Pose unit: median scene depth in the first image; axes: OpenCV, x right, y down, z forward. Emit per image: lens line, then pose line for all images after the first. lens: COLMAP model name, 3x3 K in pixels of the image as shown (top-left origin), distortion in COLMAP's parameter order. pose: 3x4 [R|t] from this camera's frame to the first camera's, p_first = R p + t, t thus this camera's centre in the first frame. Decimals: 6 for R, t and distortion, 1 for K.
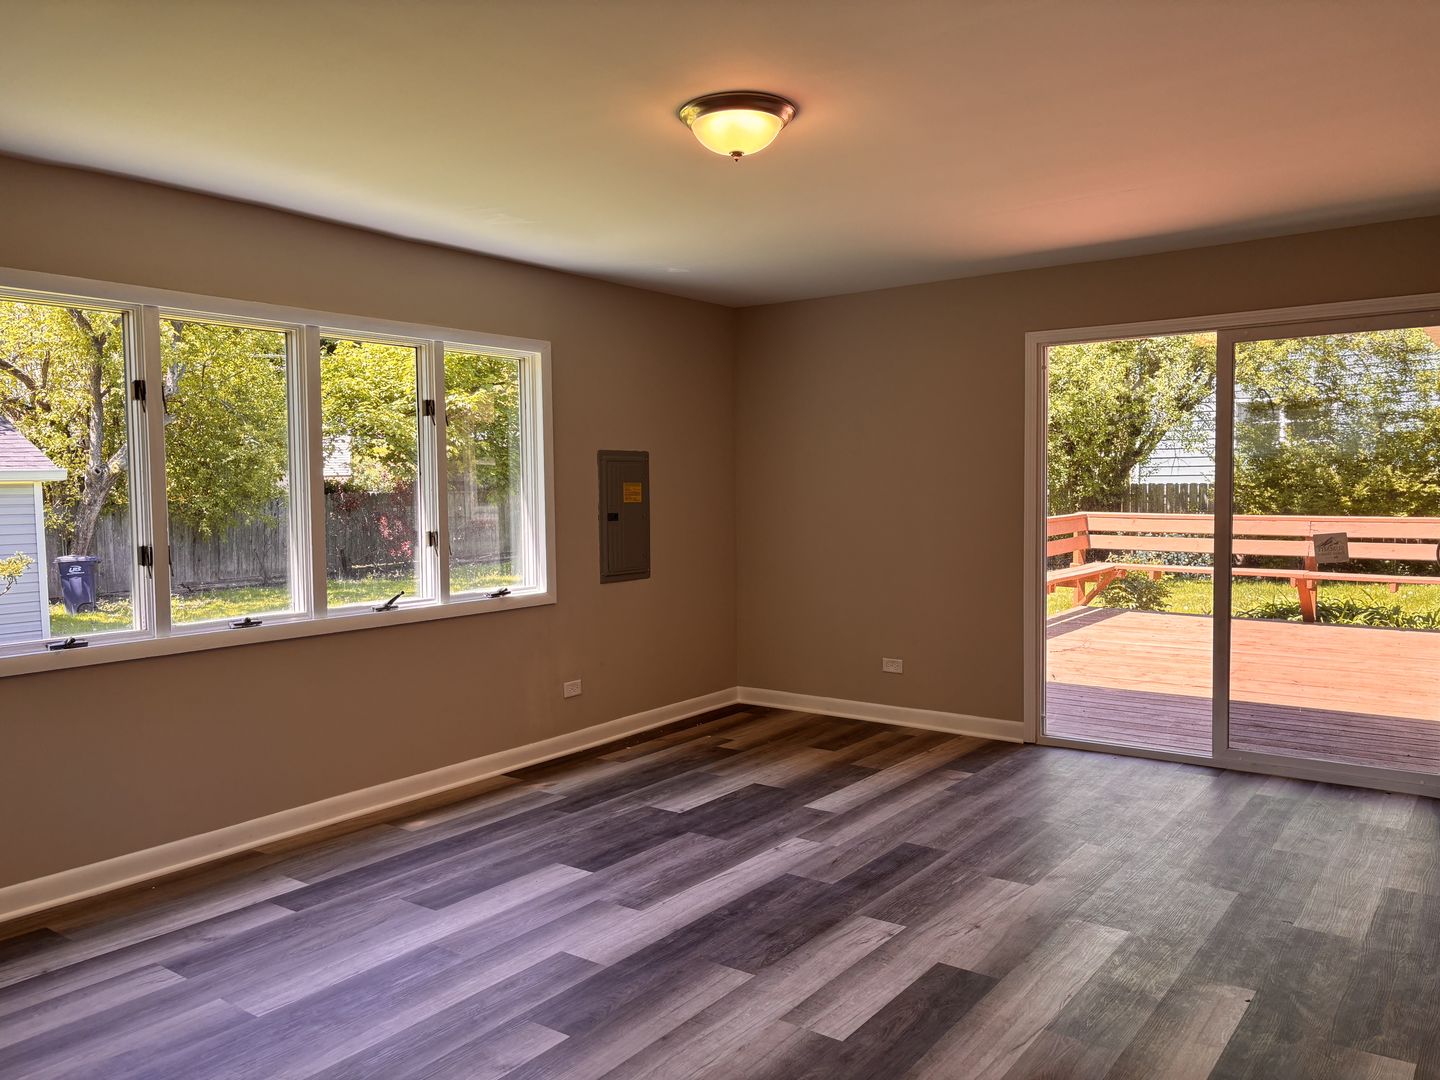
lens RADIAL K [[1099.3, 0, 717.9], [0, 1099.3, 540.5], [0, 0, 1]] dist [0.053476, -0.052294]
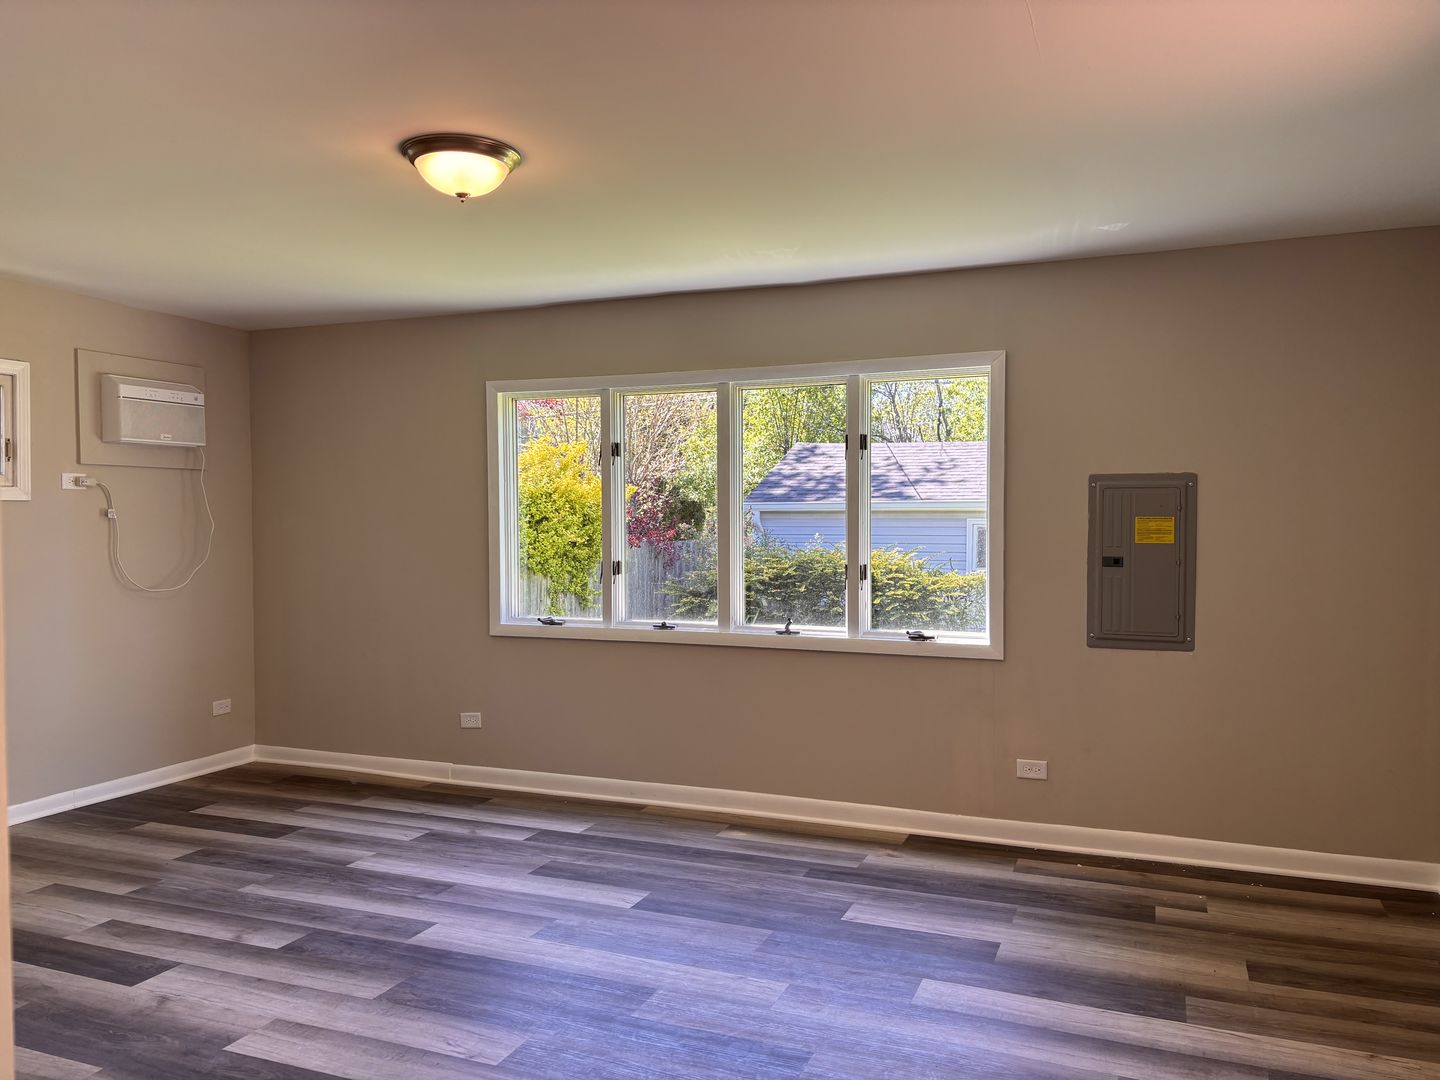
lens RADIAL K [[1099.3, 0, 718.0], [0, 1099.3, 546.5], [0, 0, 1]] dist [0.053476, -0.052294]
pose [[0.238871, 0.038533, -0.970286, 0.758979], [-0.051853, 0.998293, 0.026880, -0.050280], [0.969666, 0.043892, 0.240462, 0.722316]]
